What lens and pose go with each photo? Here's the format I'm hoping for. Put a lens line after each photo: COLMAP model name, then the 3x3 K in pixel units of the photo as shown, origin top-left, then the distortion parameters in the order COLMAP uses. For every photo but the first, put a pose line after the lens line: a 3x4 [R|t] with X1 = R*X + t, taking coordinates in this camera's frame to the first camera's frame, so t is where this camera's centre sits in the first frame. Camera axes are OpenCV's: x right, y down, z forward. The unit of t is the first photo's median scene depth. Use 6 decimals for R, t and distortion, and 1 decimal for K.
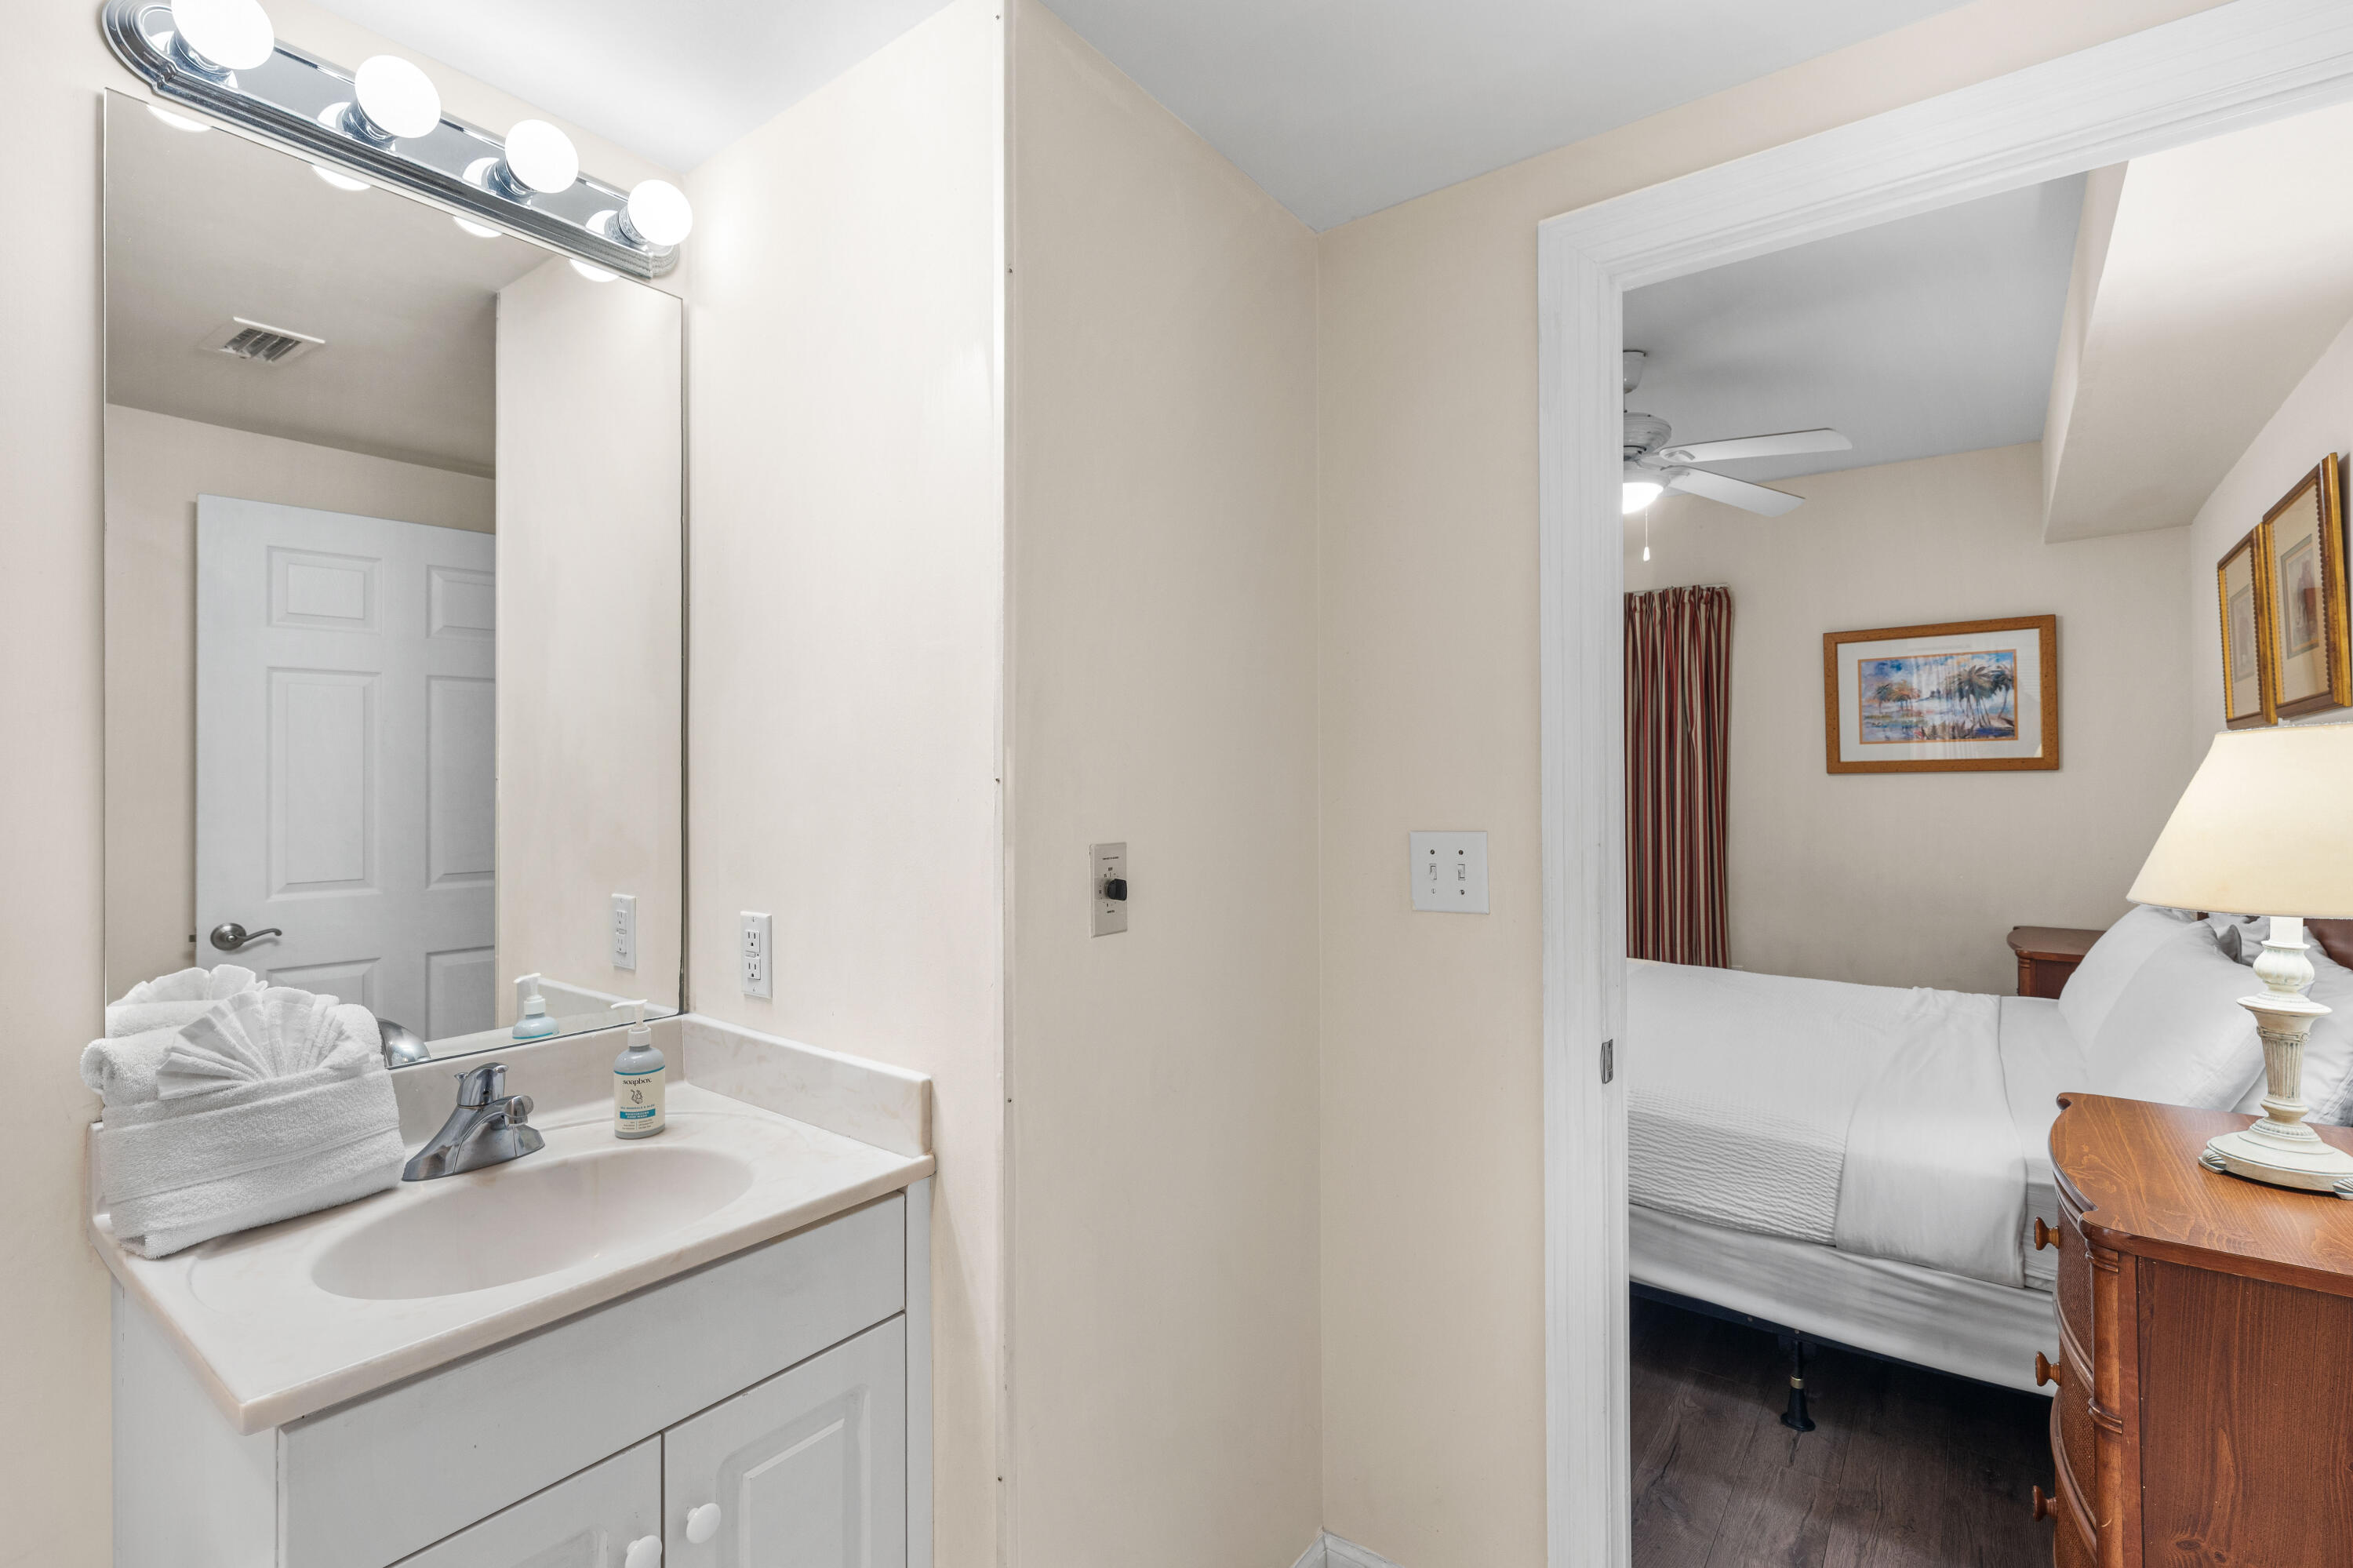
lens RADIAL K [[1071.6, 0, 1176.5], [0, 1071.6, 784.0], [0, 0, 1]] dist [0.000217, 0.000132]
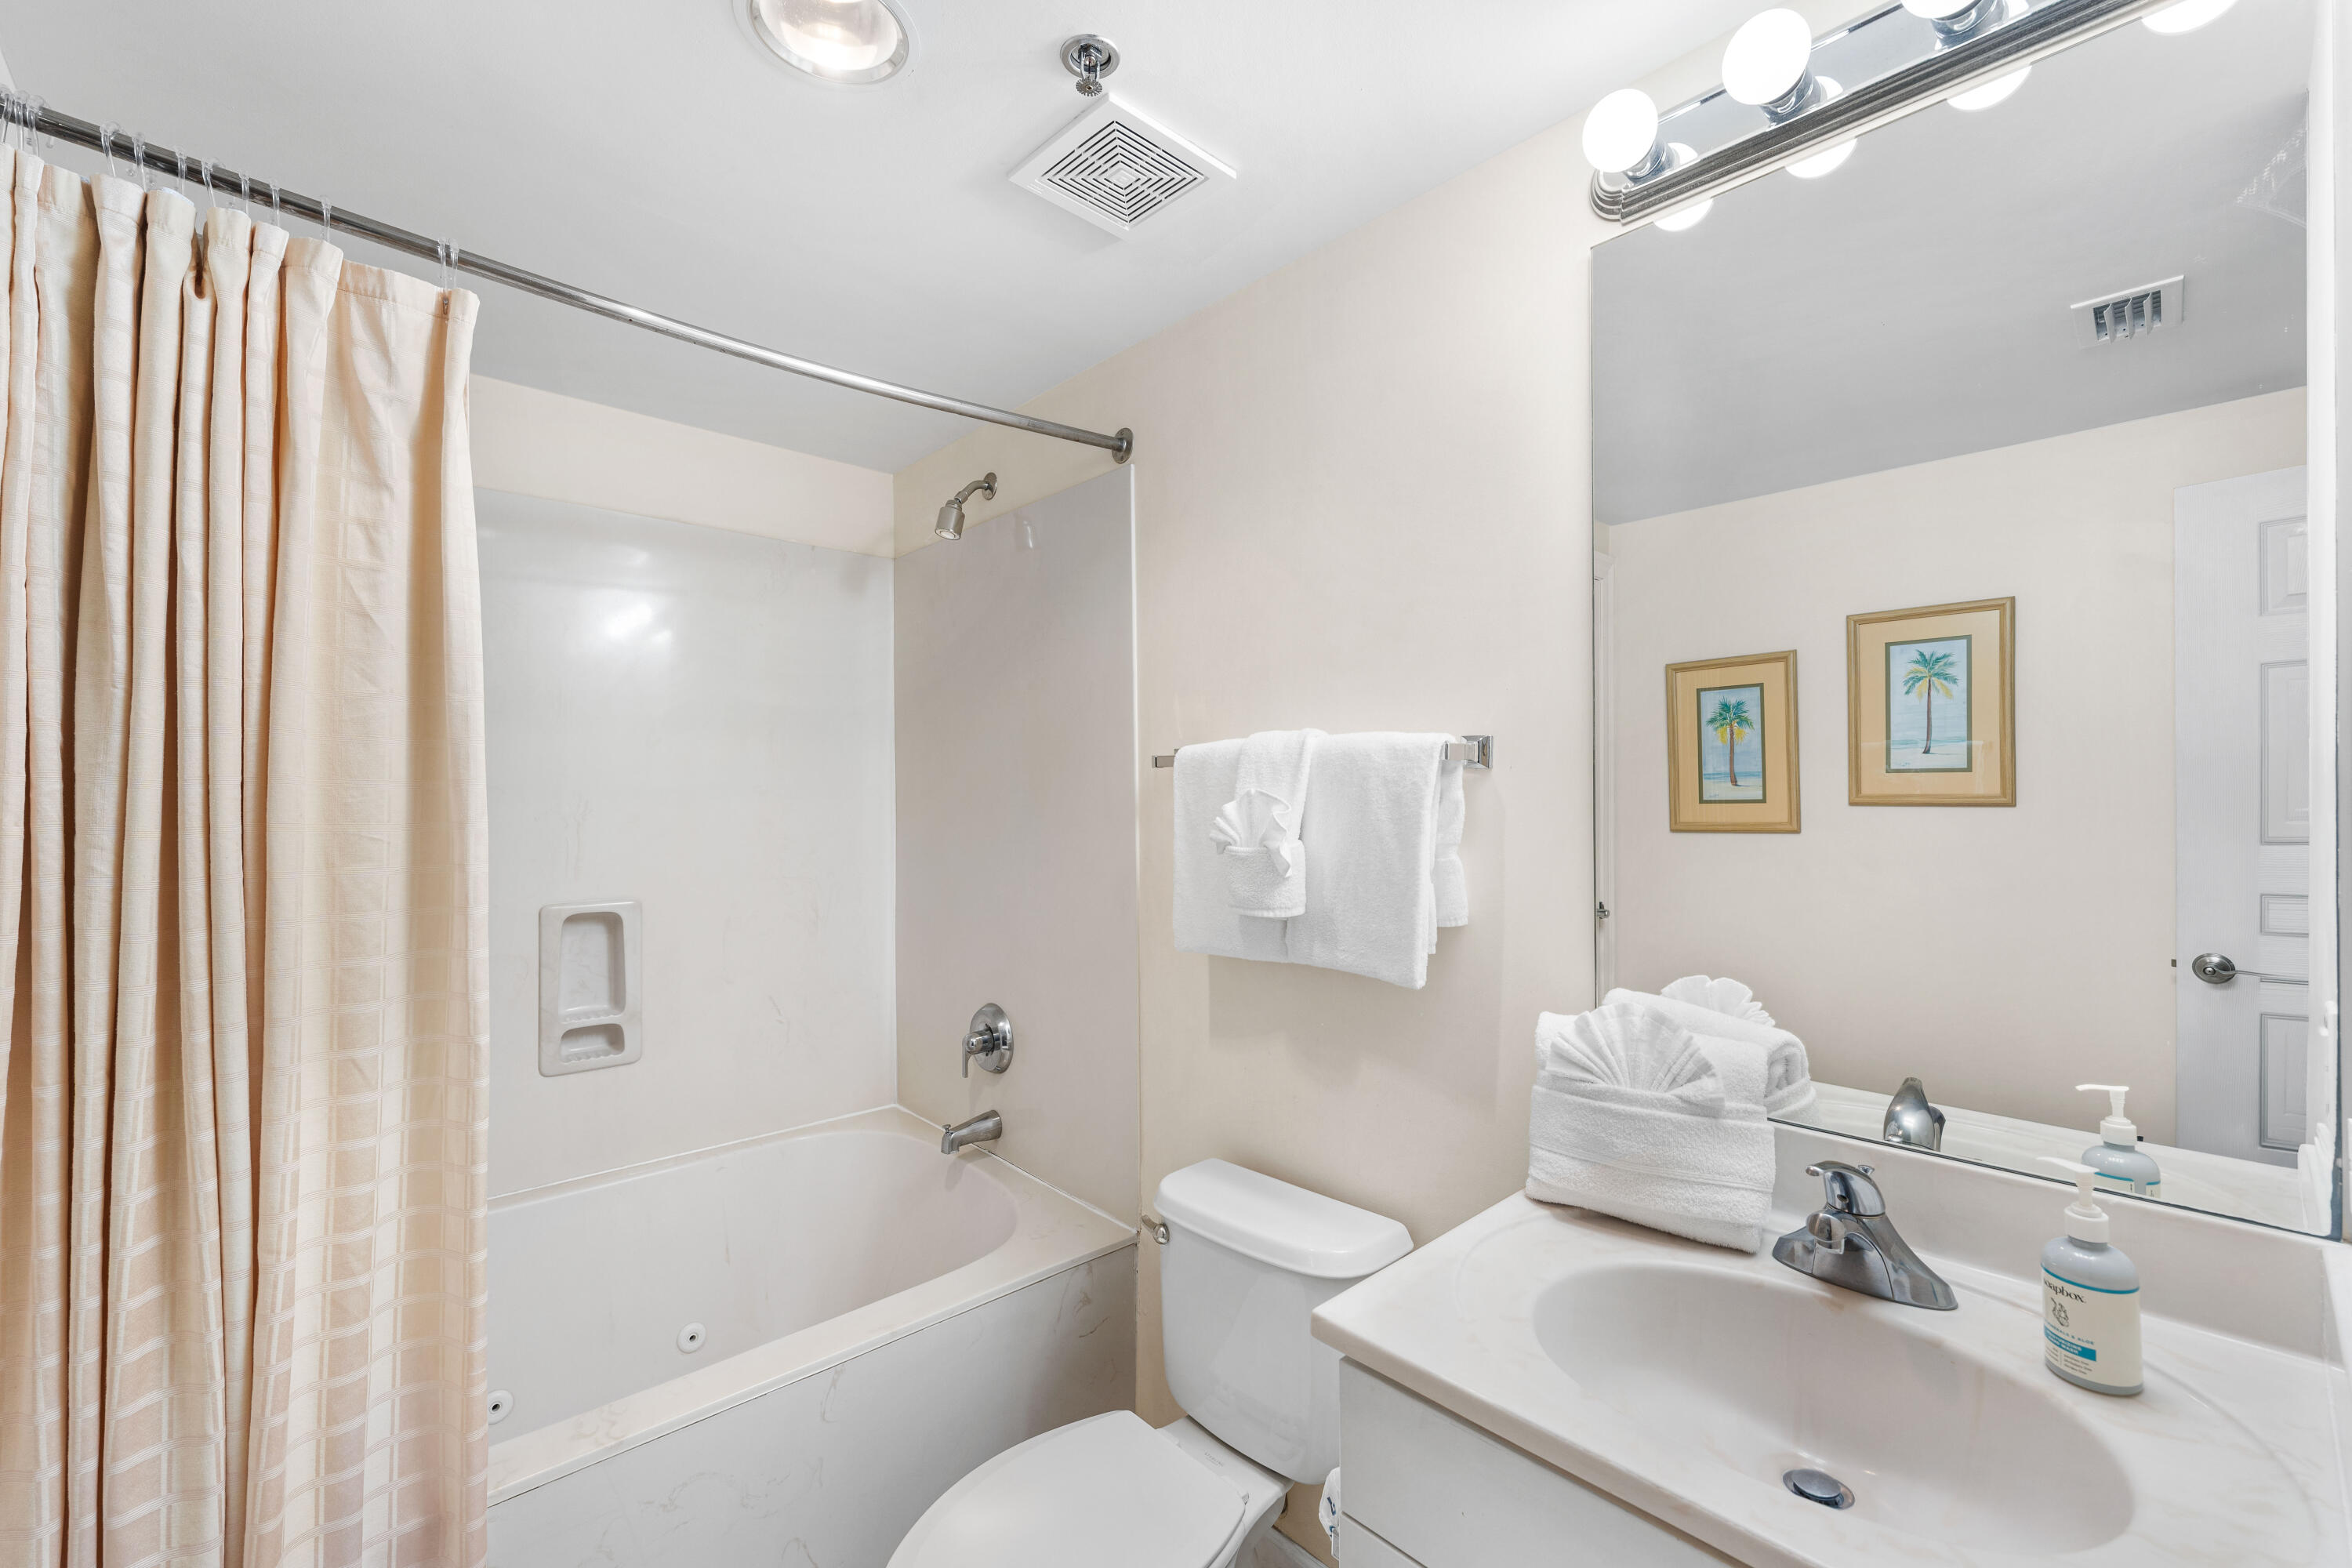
lens RADIAL K [[965.8, 0, 1173.0], [0, 965.8, 805.8], [0, 0, 1]] dist [0.000558, 0.000041]
pose [[-0.181871, 0.012309, -0.983245, 0.181416], [0.005269, 0.999919, 0.011543, -0.020710], [0.983308, -0.003081, -0.181921, 0.704770]]
